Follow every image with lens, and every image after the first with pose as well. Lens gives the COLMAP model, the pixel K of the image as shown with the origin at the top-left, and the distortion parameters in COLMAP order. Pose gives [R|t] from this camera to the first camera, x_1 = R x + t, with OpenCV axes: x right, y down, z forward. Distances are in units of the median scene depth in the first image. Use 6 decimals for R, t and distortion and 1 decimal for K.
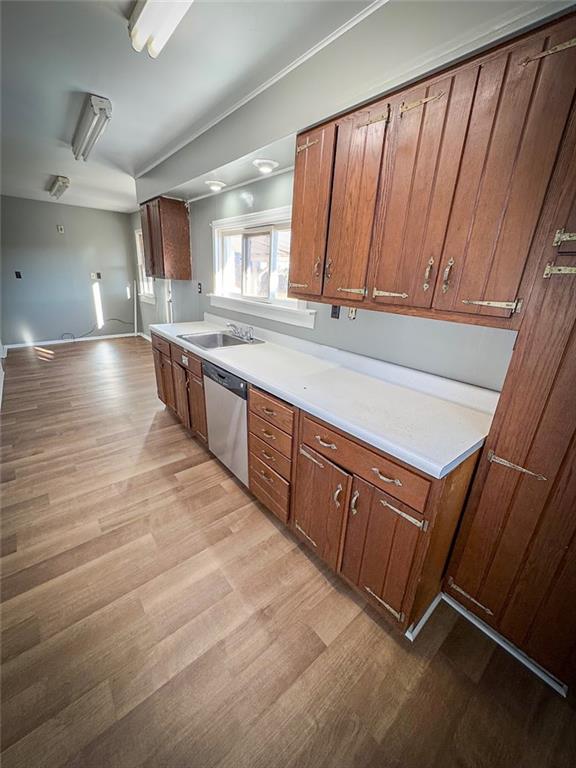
lens RADIAL K [[304.7, 0, 287.4], [0, 304.7, 386.1], [0, 0, 1]] dist [-0.004673, -0.000084]
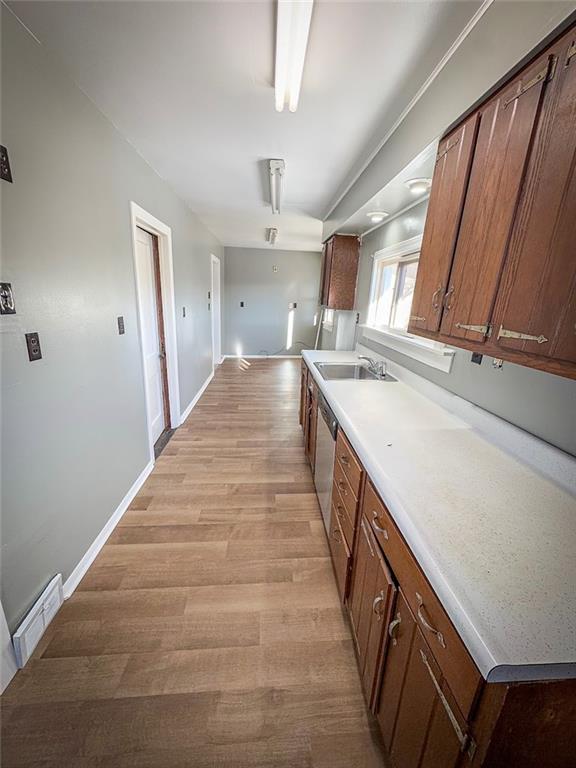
lens RADIAL K [[304.7, 0, 286.2], [0, 304.7, 385.6], [0, 0, 1]] dist [-0.004673, -0.000084]
pose [[0.813300, 0.154666, -0.560911, 0.195149], [-0.206617, 0.977964, -0.029922, -0.049591], [0.543923, 0.140230, 0.827335, 0.136994]]
